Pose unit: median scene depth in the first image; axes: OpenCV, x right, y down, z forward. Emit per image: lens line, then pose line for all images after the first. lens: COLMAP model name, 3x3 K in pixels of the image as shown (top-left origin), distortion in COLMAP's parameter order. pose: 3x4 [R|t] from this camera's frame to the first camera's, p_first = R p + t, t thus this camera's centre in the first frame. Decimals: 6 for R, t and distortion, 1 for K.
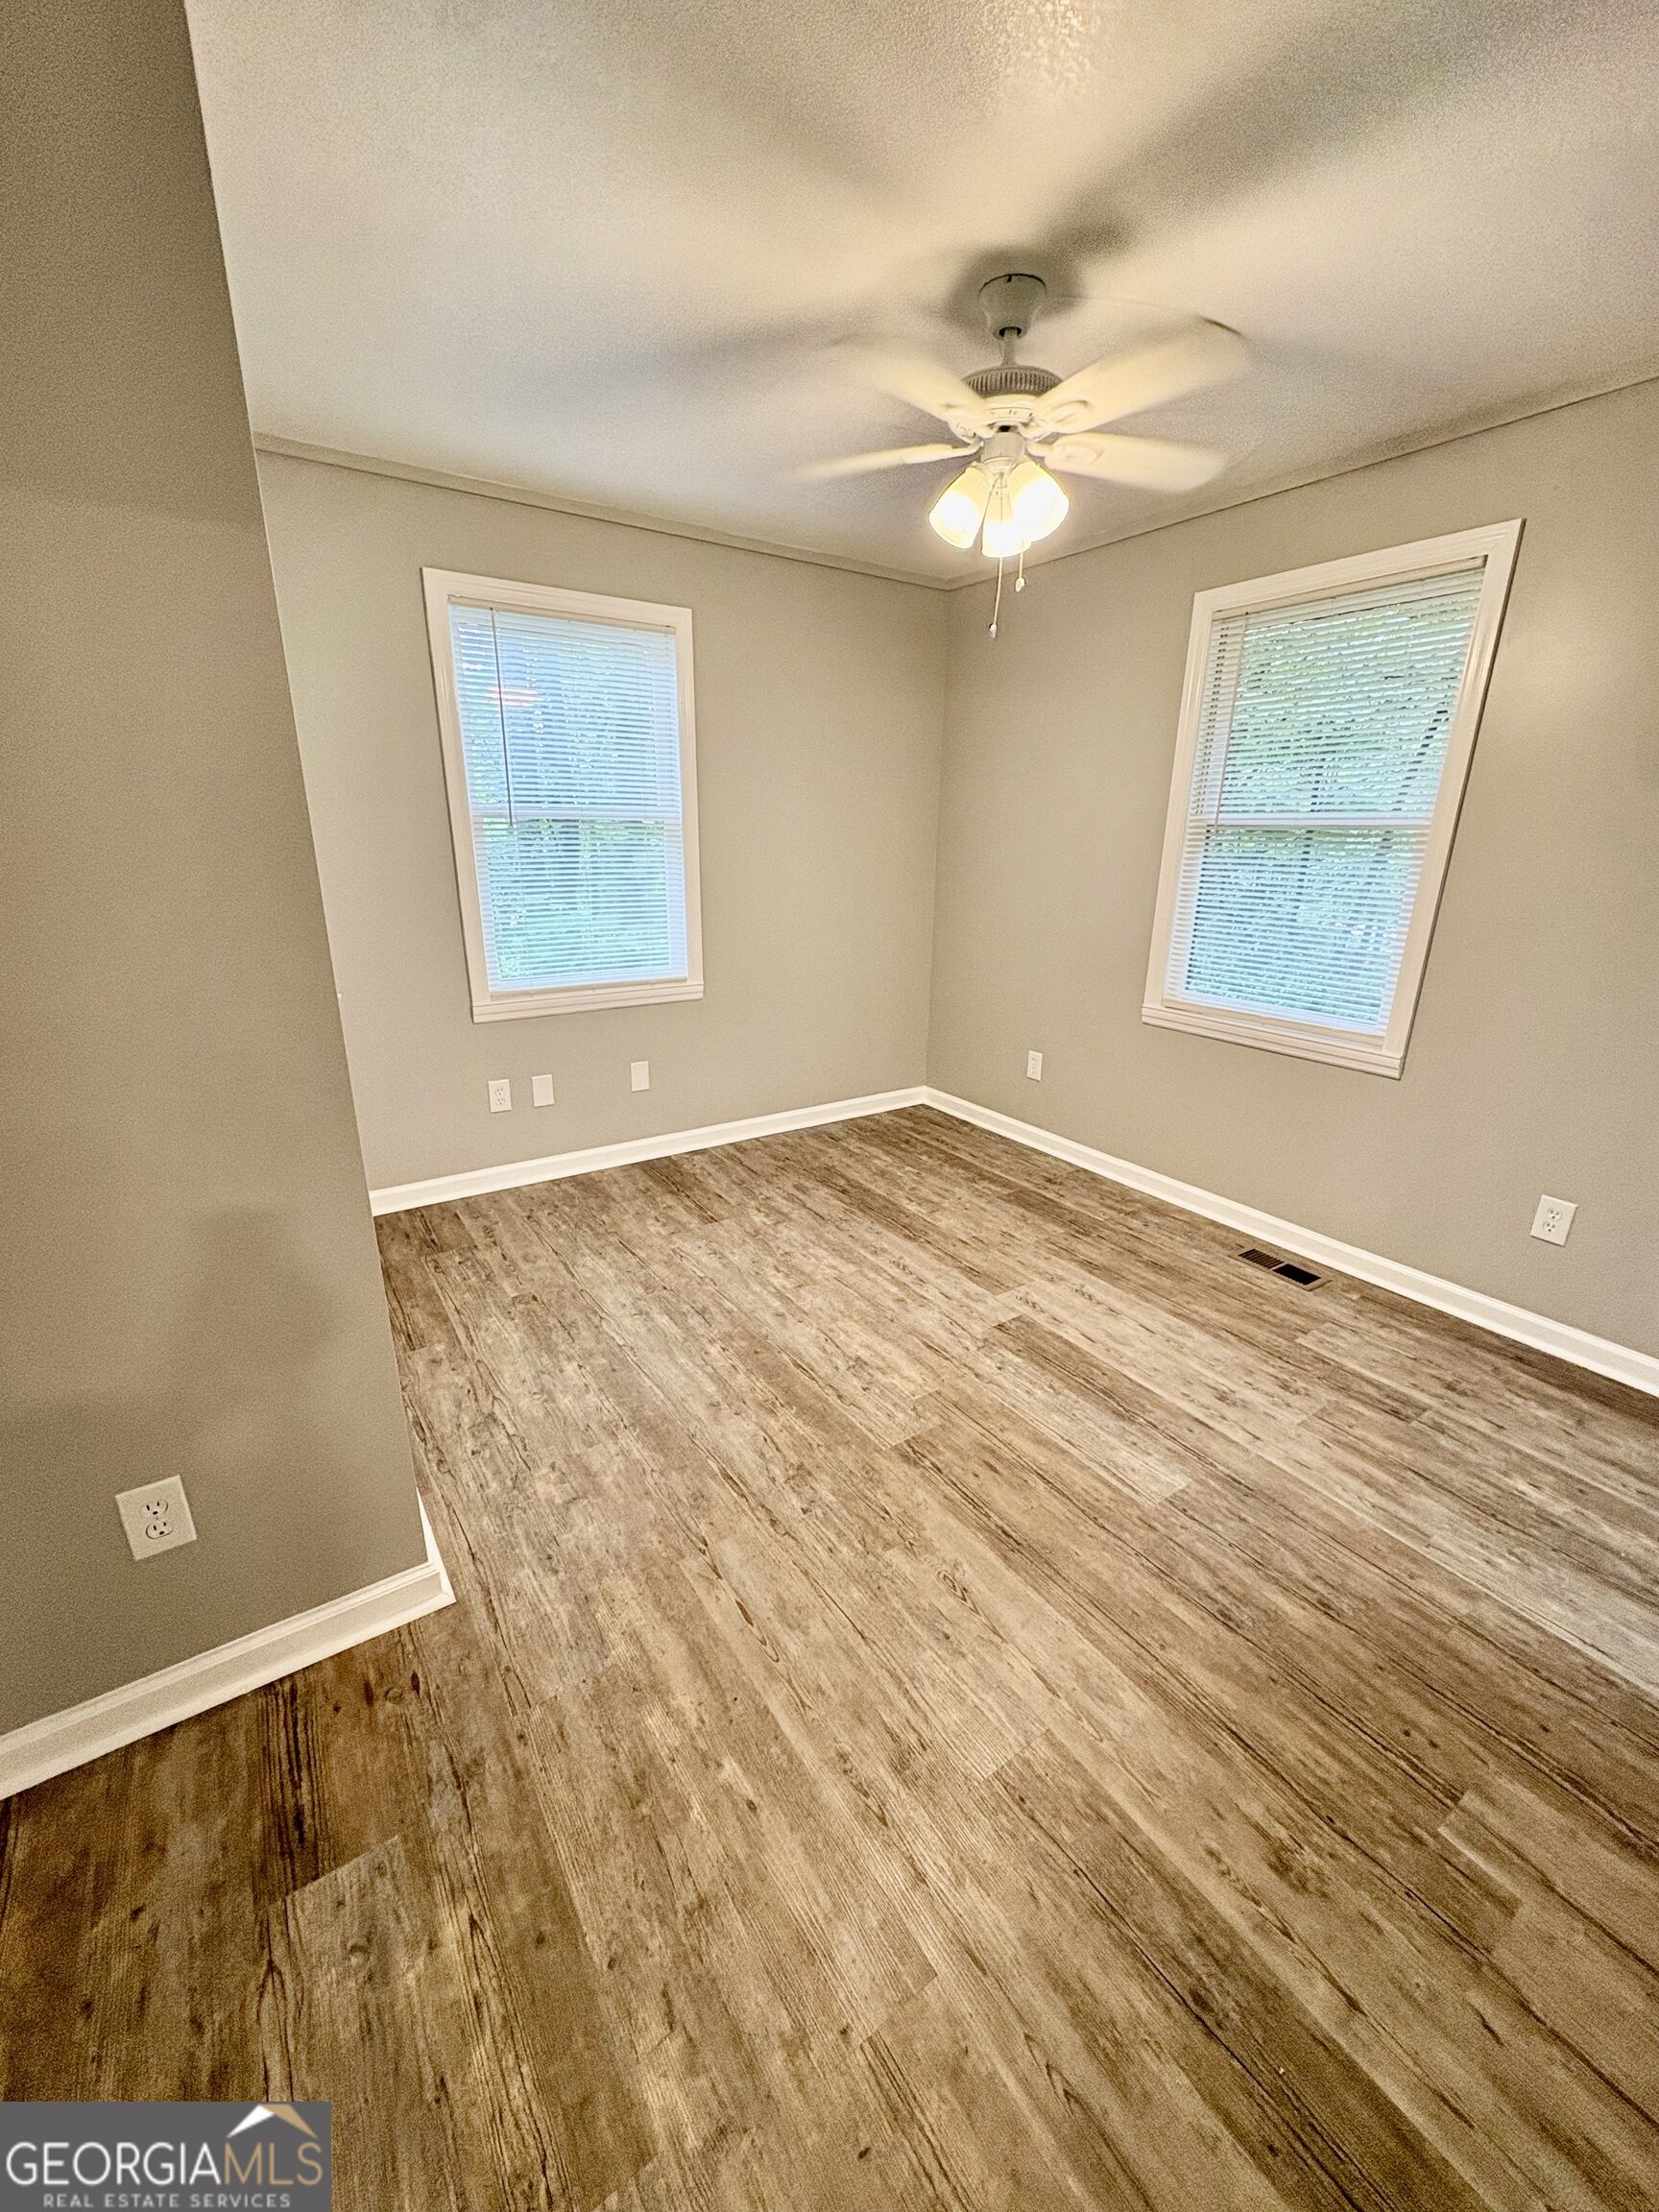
lens RADIAL K [[880.2, 0, 834.1], [0, 880.2, 1107.2], [0, 0, 1]] dist [-0.001594, 0.000478]
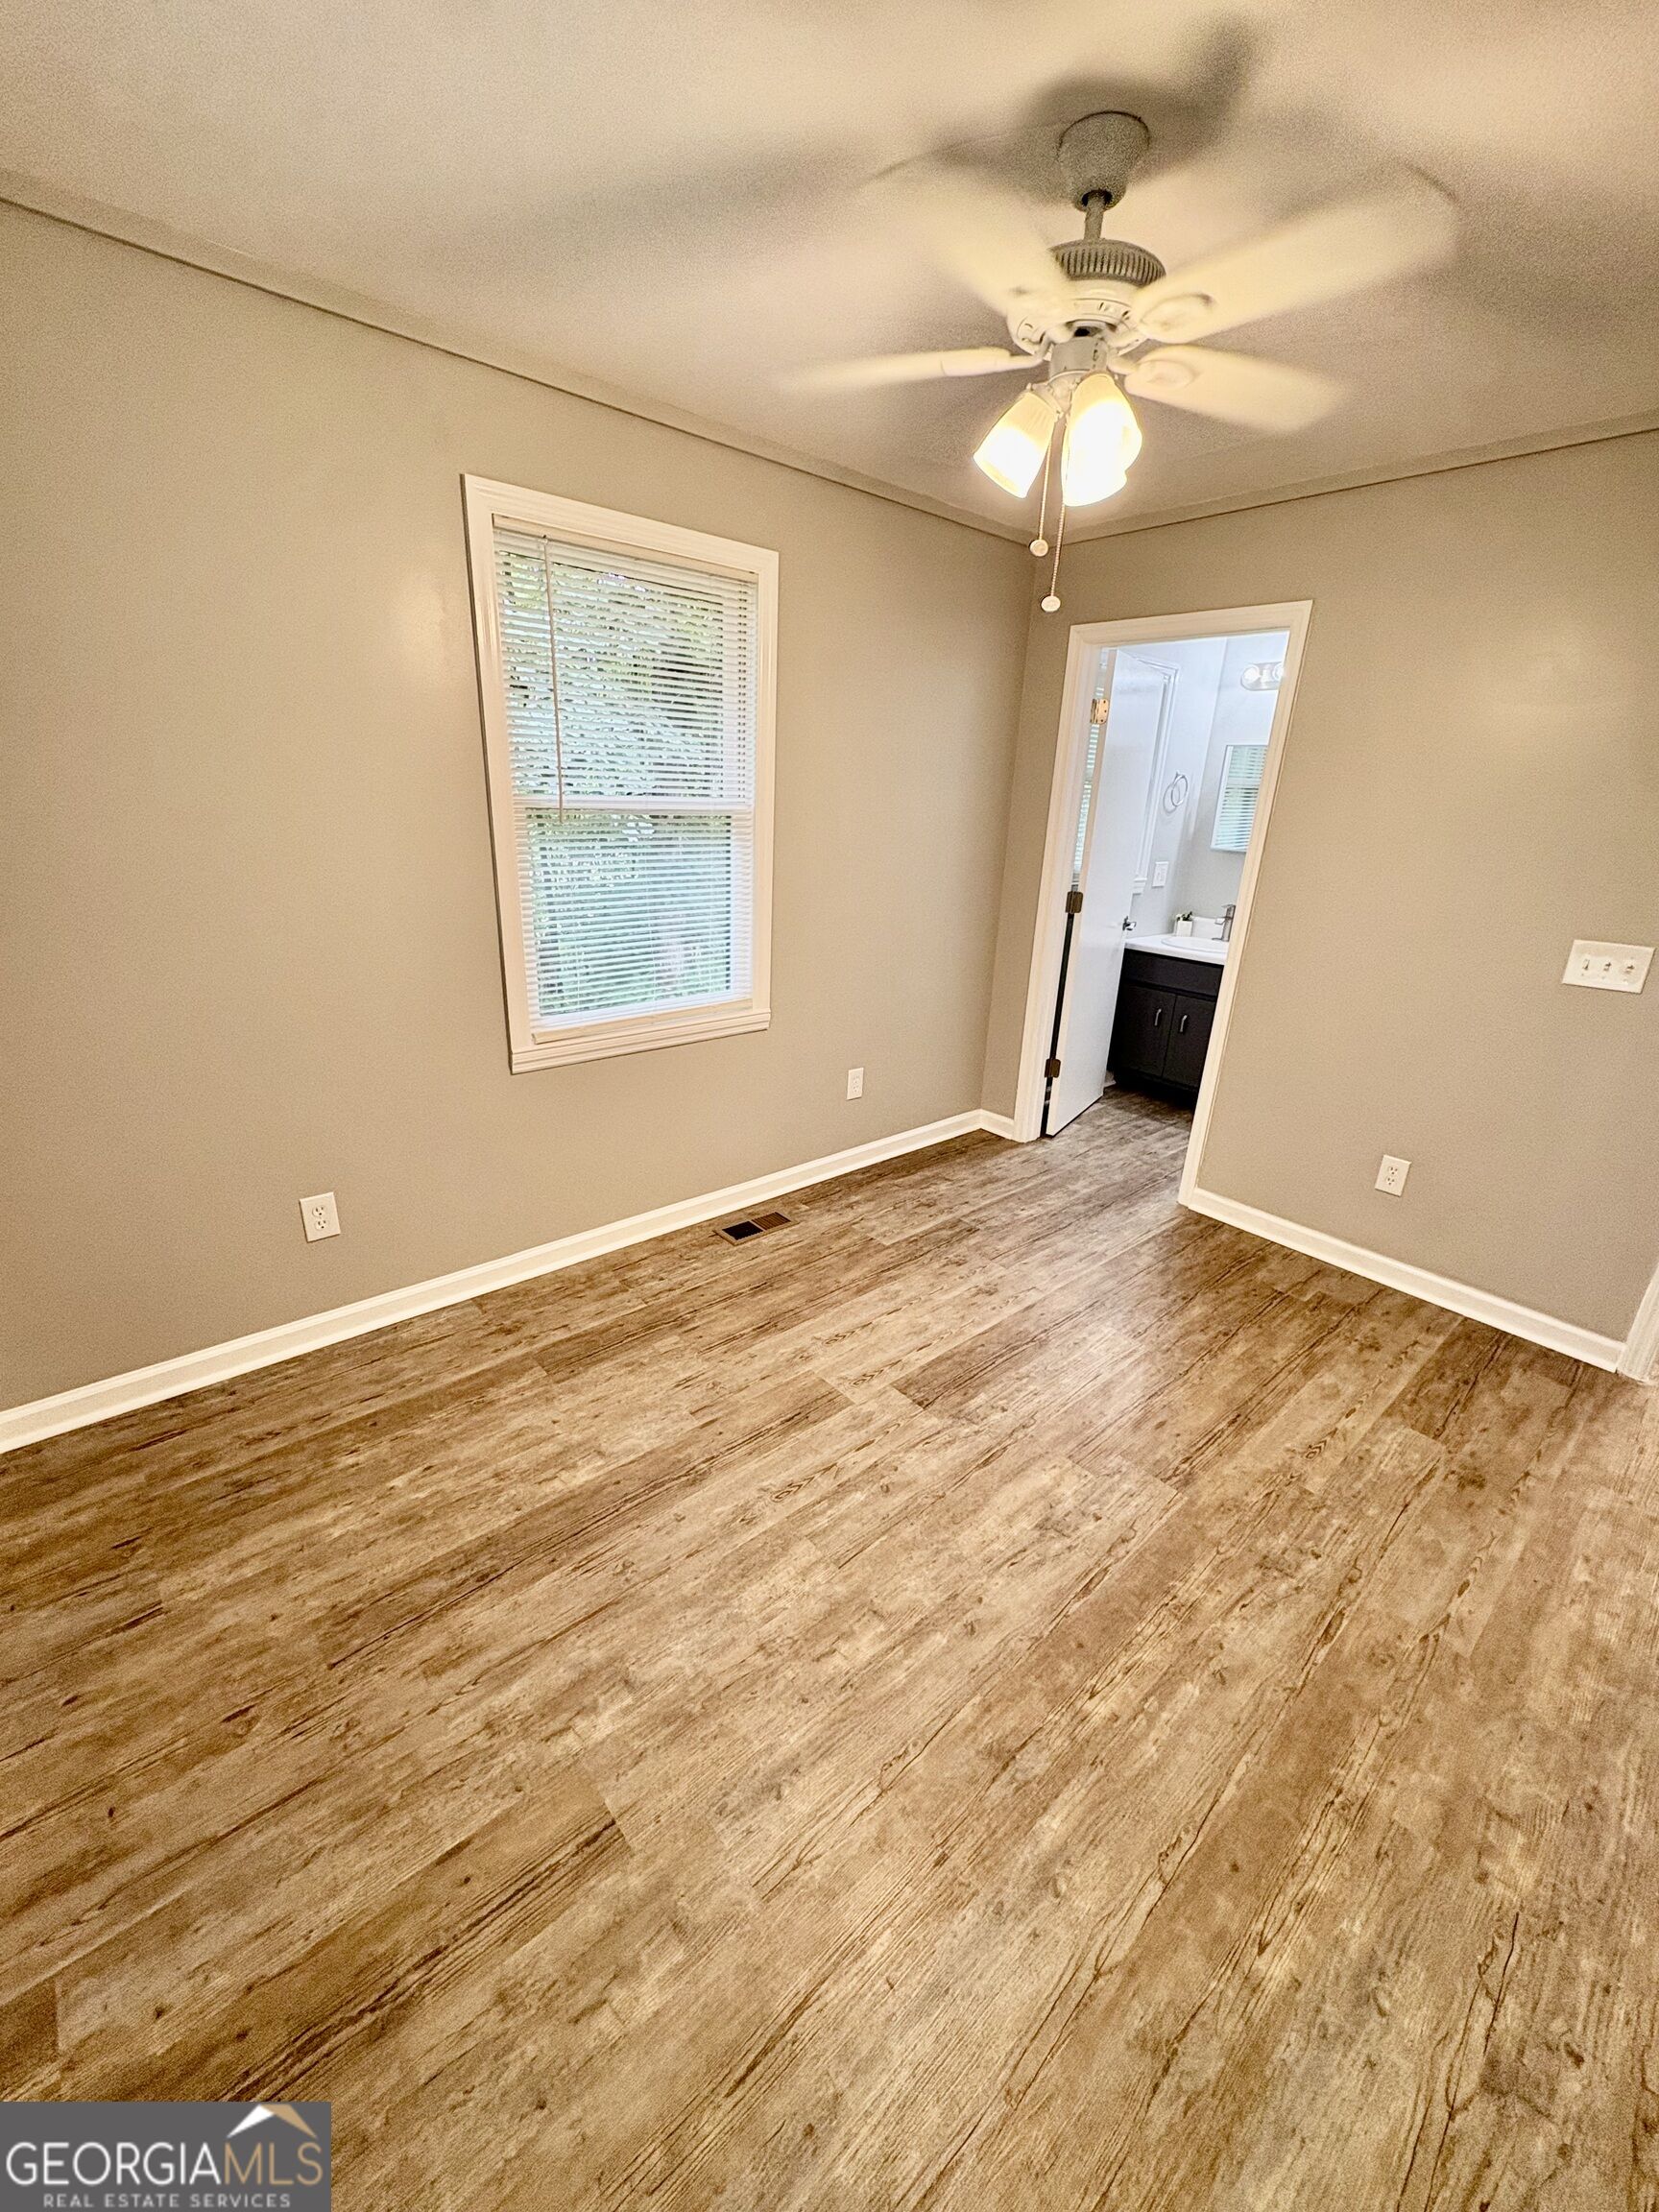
lens RADIAL K [[880.2, 0, 838.4], [0, 880.2, 1104.1], [0, 0, 1]] dist [-0.001594, 0.000478]
pose [[-0.127994, -0.350223, 0.927880, -0.504438], [0.264582, 0.889611, 0.372276, -0.362611], [-0.955832, 0.293149, -0.021202, 0.989172]]
